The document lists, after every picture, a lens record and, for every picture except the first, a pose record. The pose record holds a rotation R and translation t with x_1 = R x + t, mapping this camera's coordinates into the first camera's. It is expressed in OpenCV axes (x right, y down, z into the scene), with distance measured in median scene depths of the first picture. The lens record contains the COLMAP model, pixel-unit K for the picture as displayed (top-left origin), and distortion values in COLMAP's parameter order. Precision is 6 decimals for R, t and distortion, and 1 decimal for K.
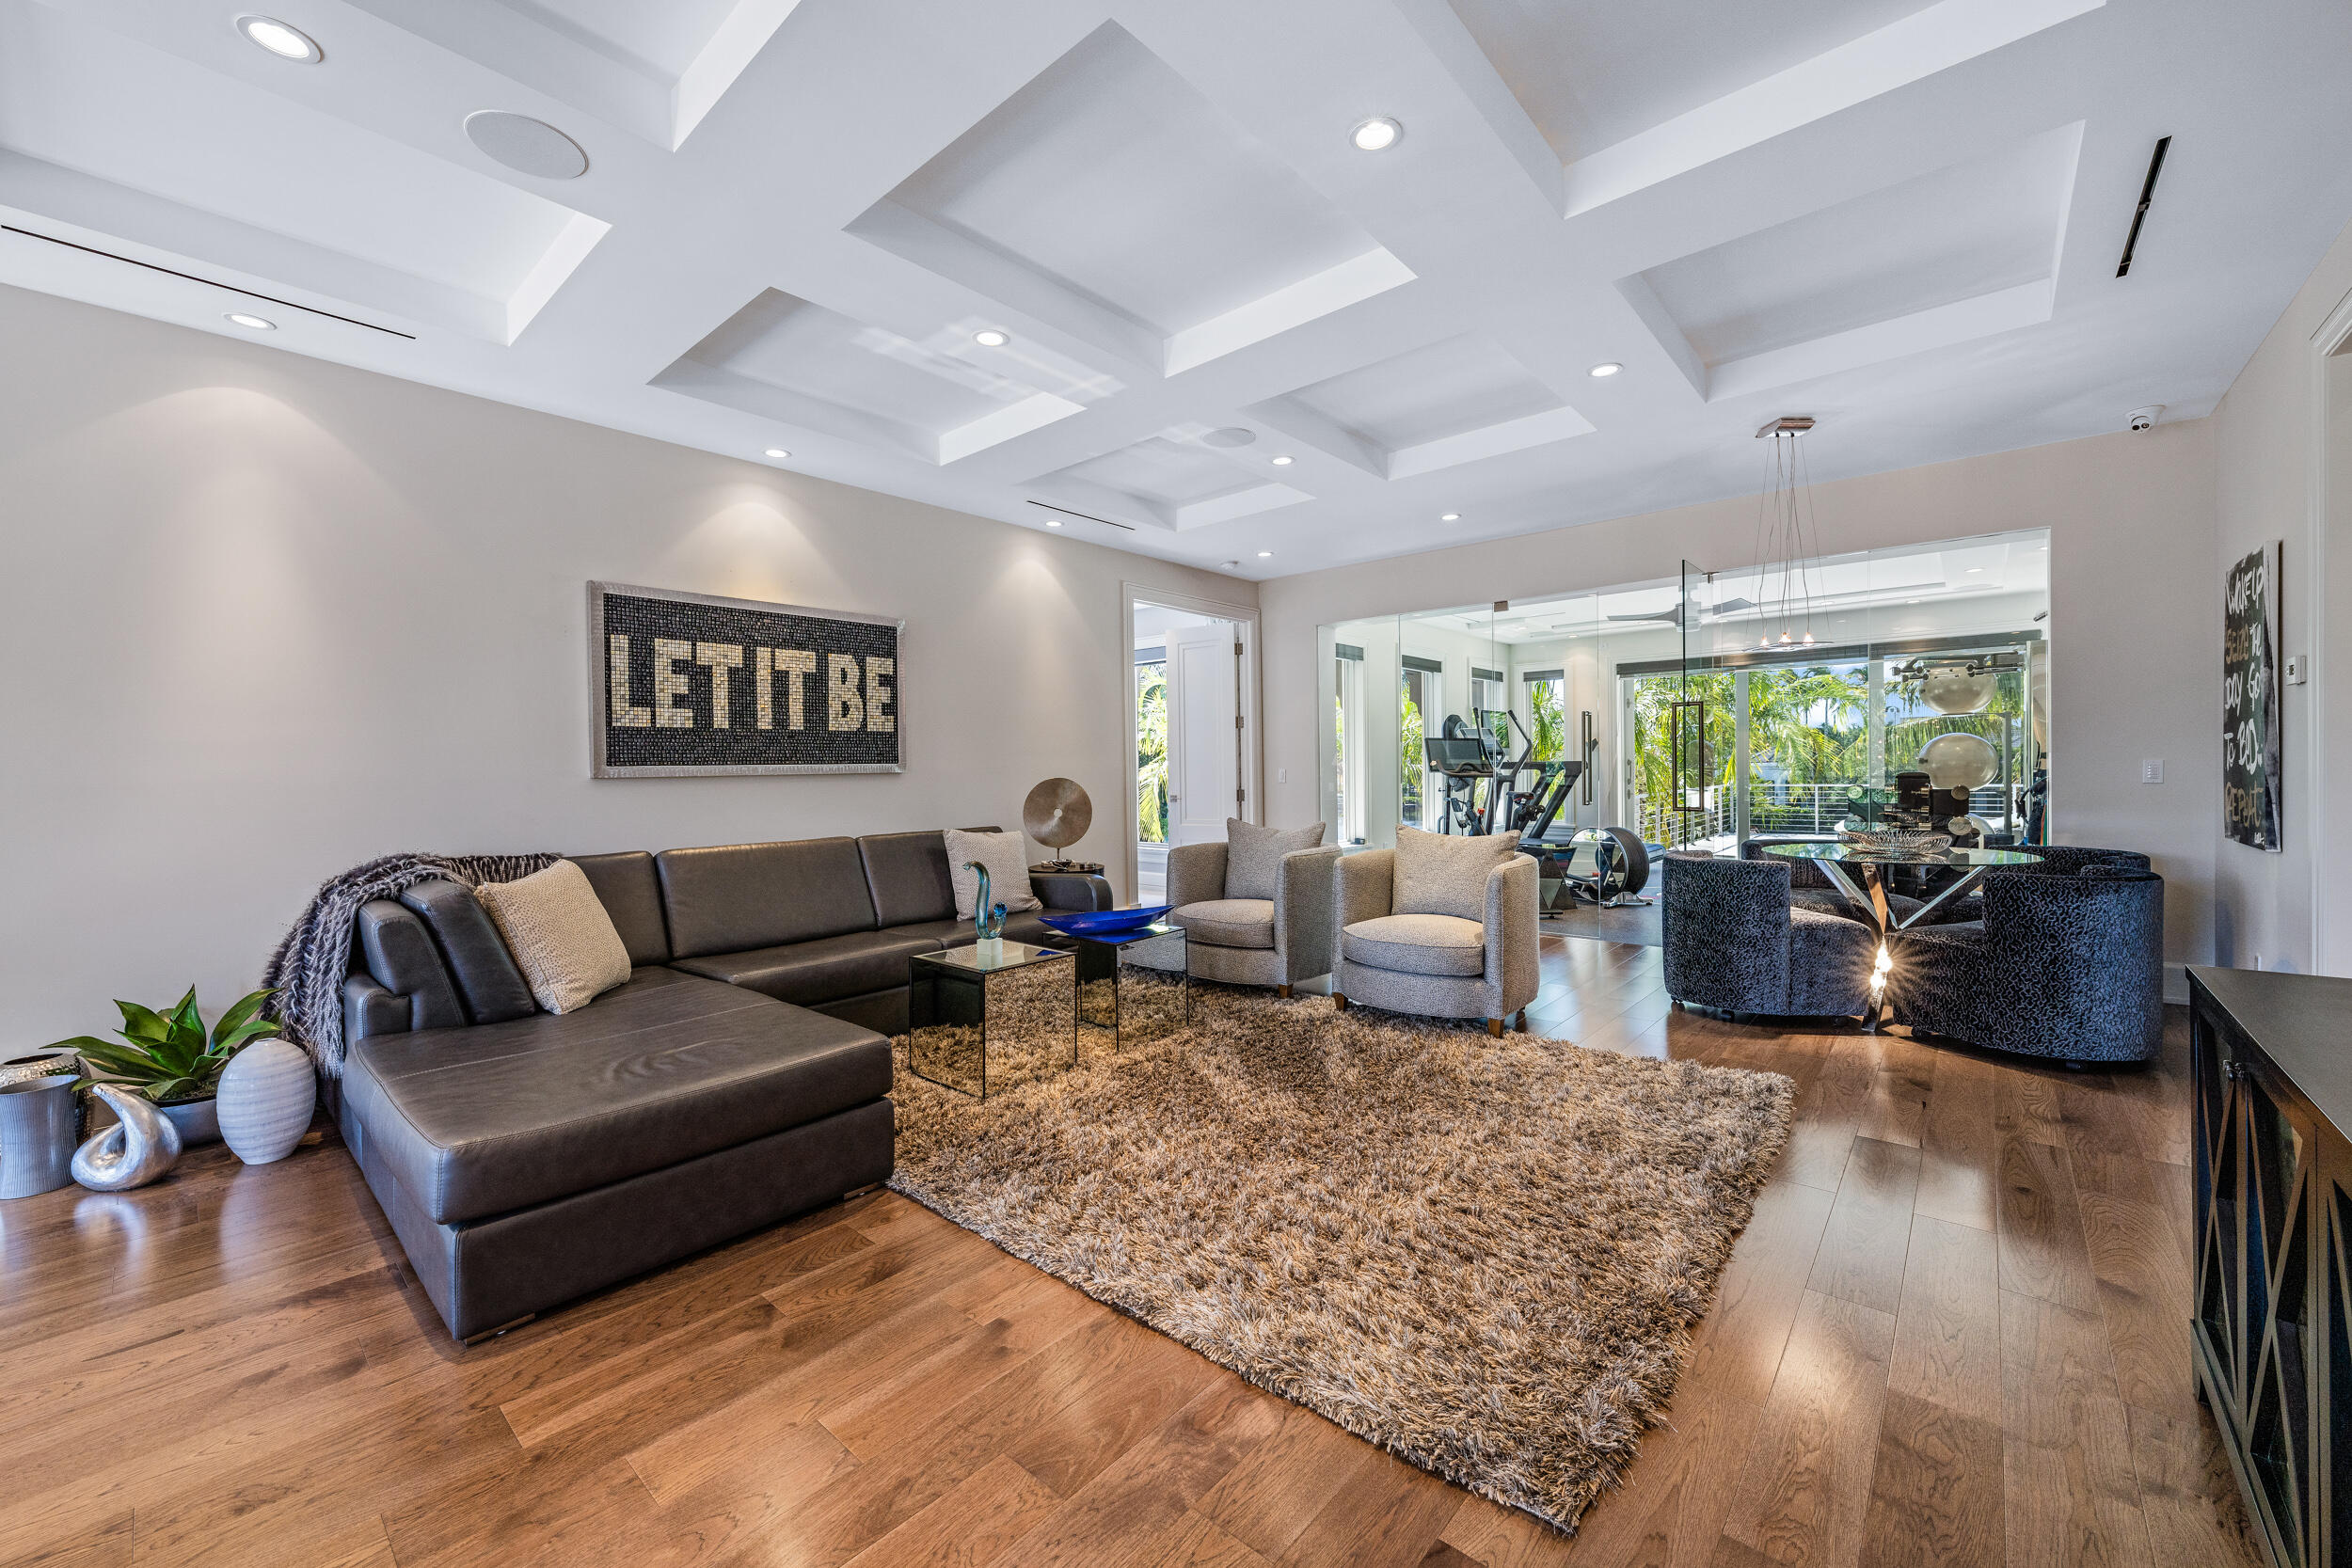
lens RADIAL K [[918.4, 0, 1167.5], [0, 918.4, 778.1], [0, 0, 1]] dist [-0.002070, 0.000007]
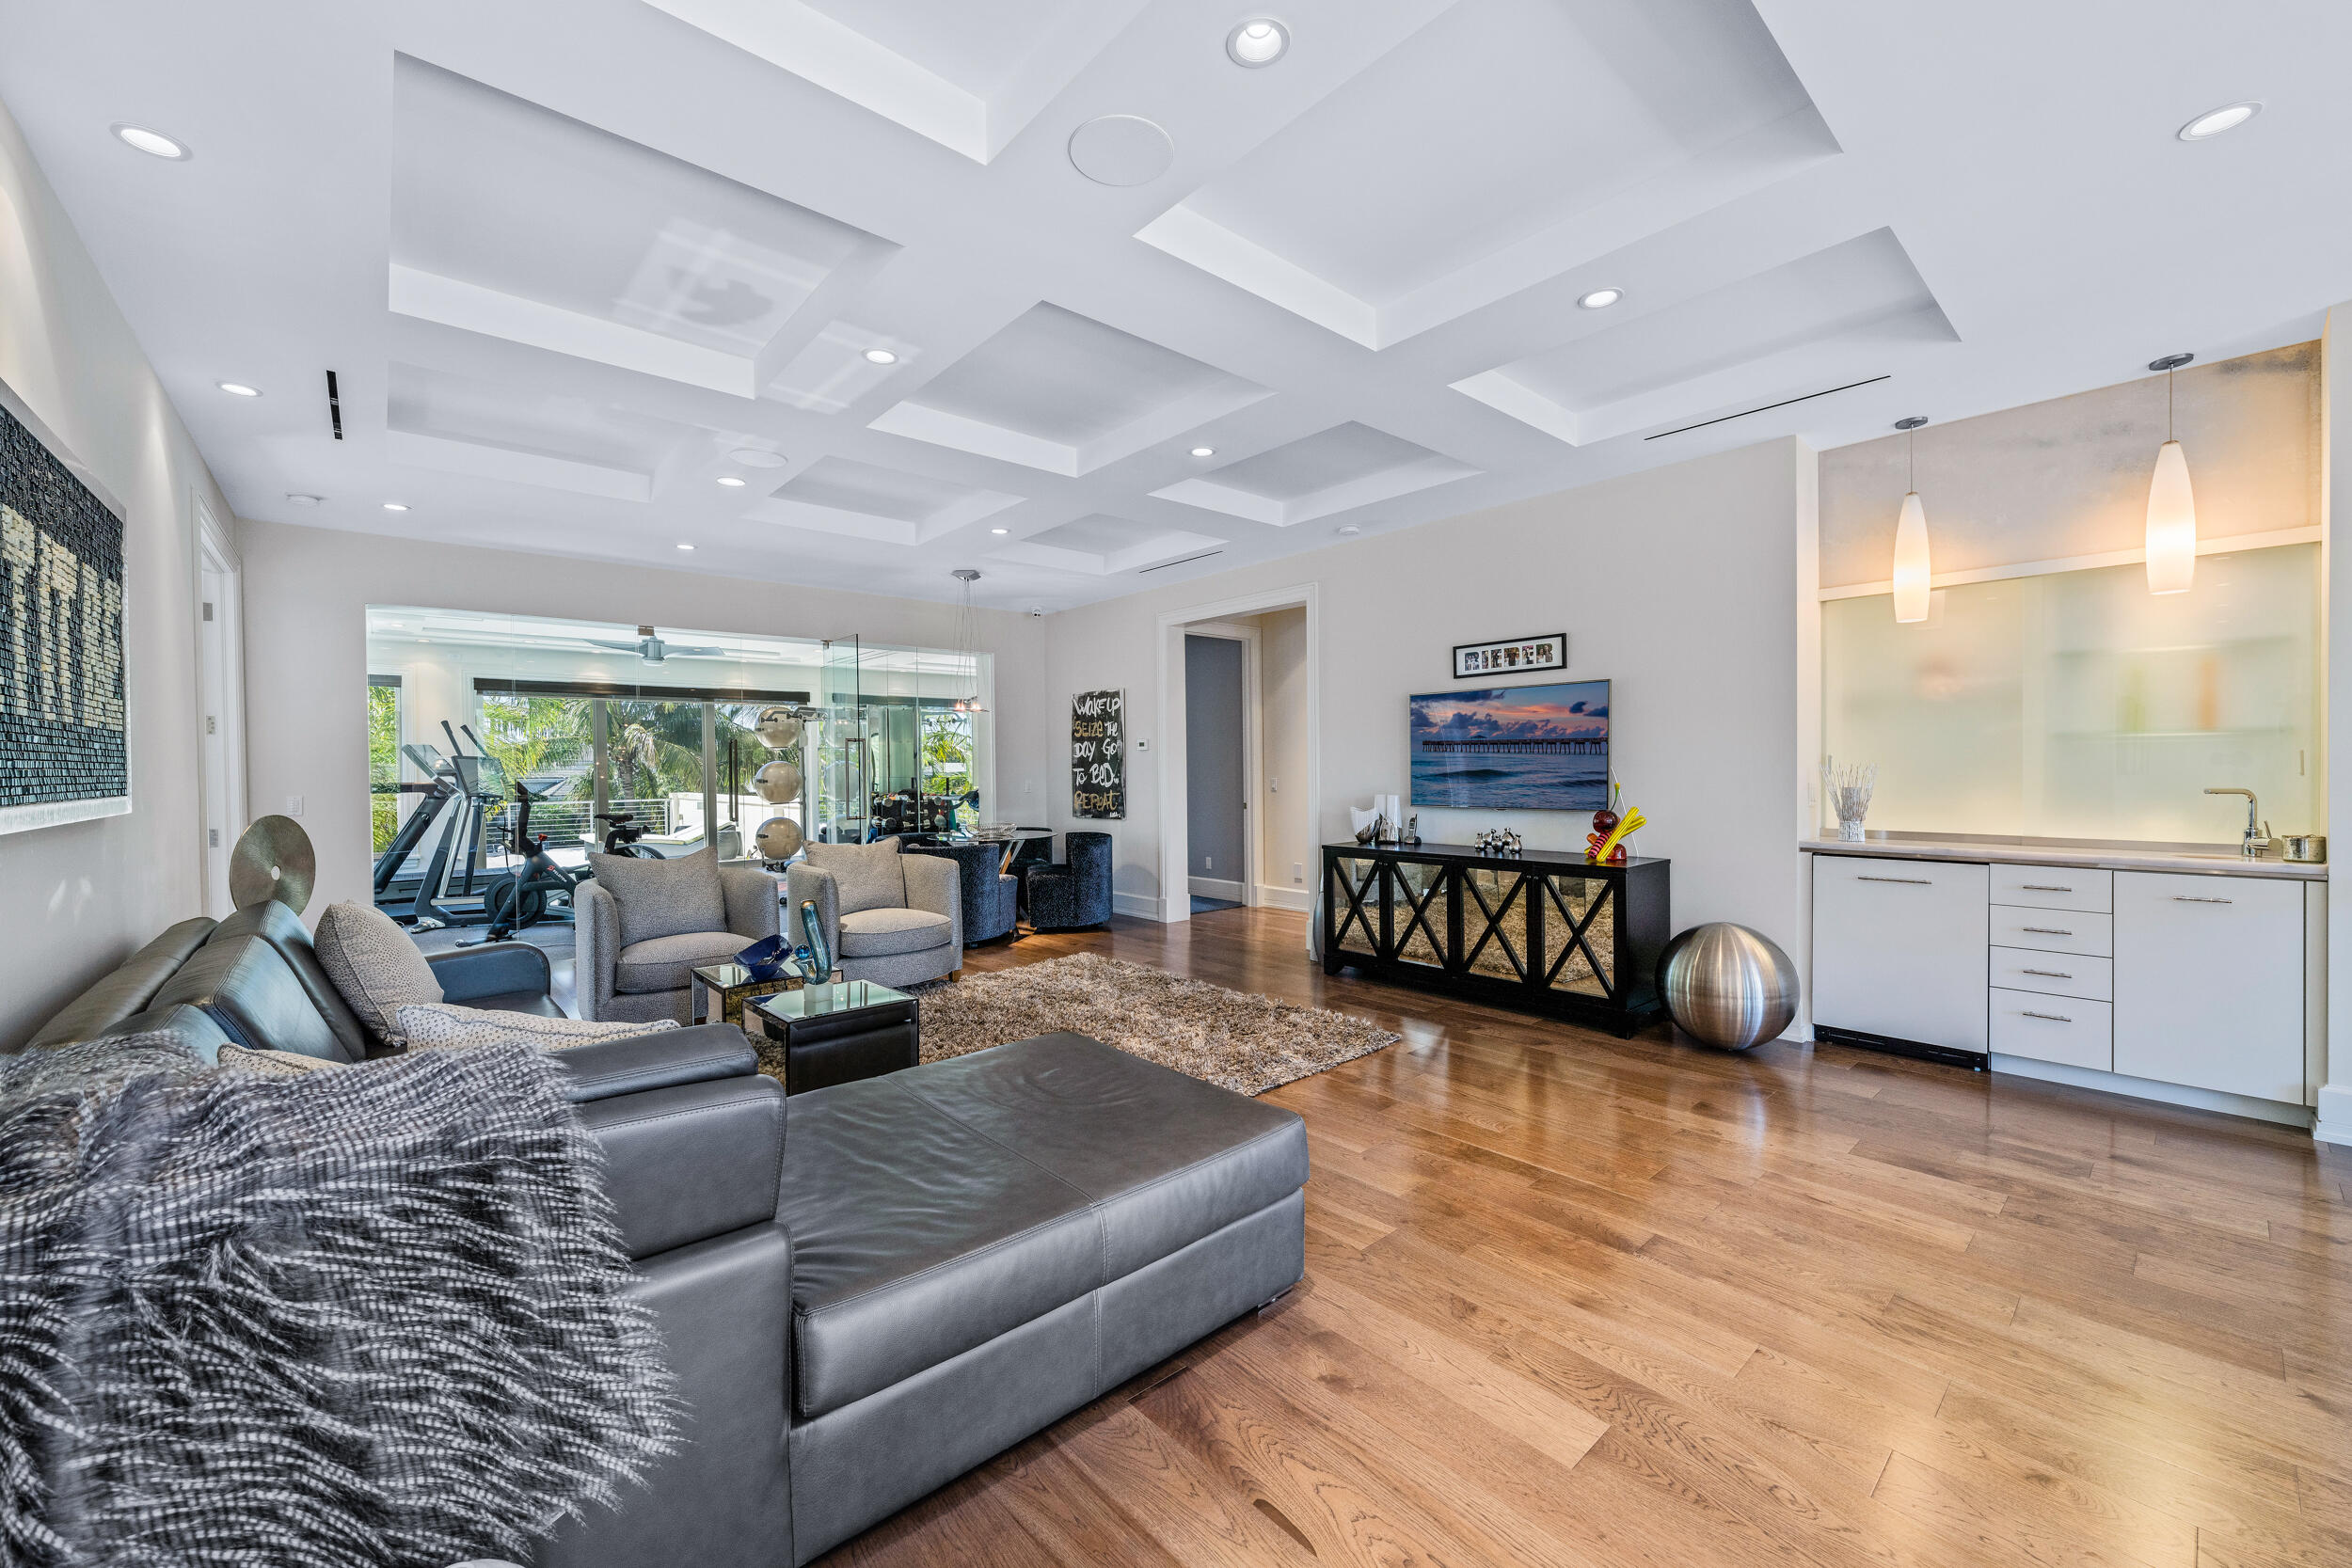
lens RADIAL K [[918.4, 0, 1166.0], [0, 918.4, 778.3], [0, 0, 1]] dist [-0.002070, 0.000007]
pose [[0.125266, 0.001643, 0.992122, -1.017929], [0.018316, 0.999824, -0.003969, -0.013069], [-0.991954, 0.018669, 0.125214, 0.523086]]
